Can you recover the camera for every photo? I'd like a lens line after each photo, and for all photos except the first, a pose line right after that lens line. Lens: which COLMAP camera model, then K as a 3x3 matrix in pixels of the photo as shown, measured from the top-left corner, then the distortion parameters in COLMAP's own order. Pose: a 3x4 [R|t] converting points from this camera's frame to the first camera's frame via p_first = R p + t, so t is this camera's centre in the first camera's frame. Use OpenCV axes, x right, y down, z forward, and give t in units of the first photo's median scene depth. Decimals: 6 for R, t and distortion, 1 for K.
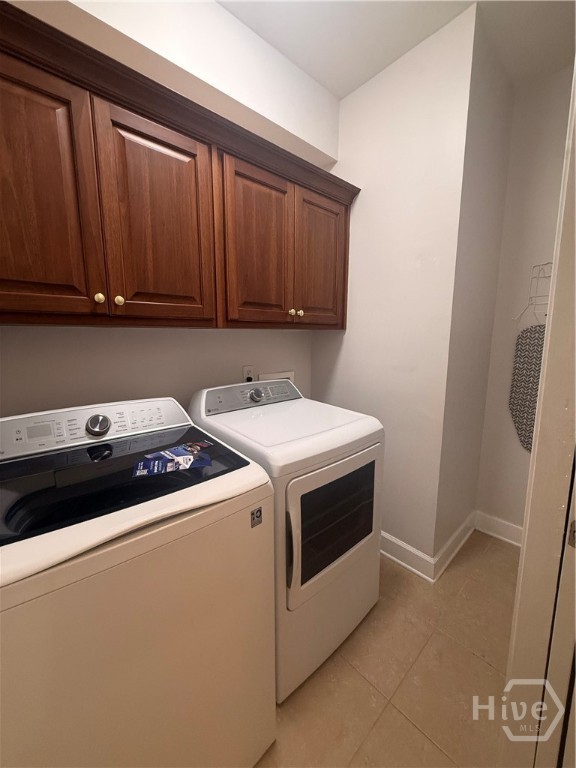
lens RADIAL K [[307.5, 0, 288.4], [0, 307.5, 382.9], [0, 0, 1]] dist [0.000024, 0.000132]
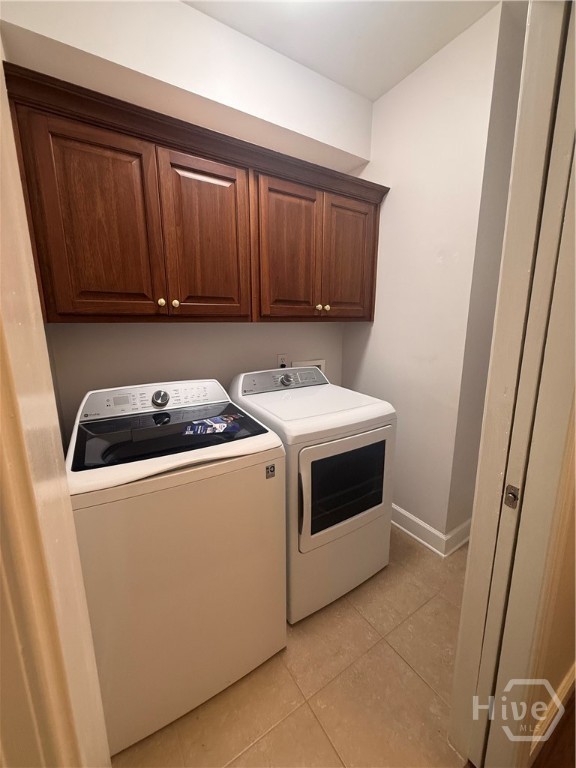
lens RADIAL K [[307.5, 0, 288.2], [0, 307.5, 383.3], [0, 0, 1]] dist [0.000024, 0.000132]
pose [[0.985579, 0.028997, -0.166712, 0.122914], [-0.021826, 0.998763, 0.044688, 0.000788], [0.167802, -0.040405, 0.984992, -0.181220]]
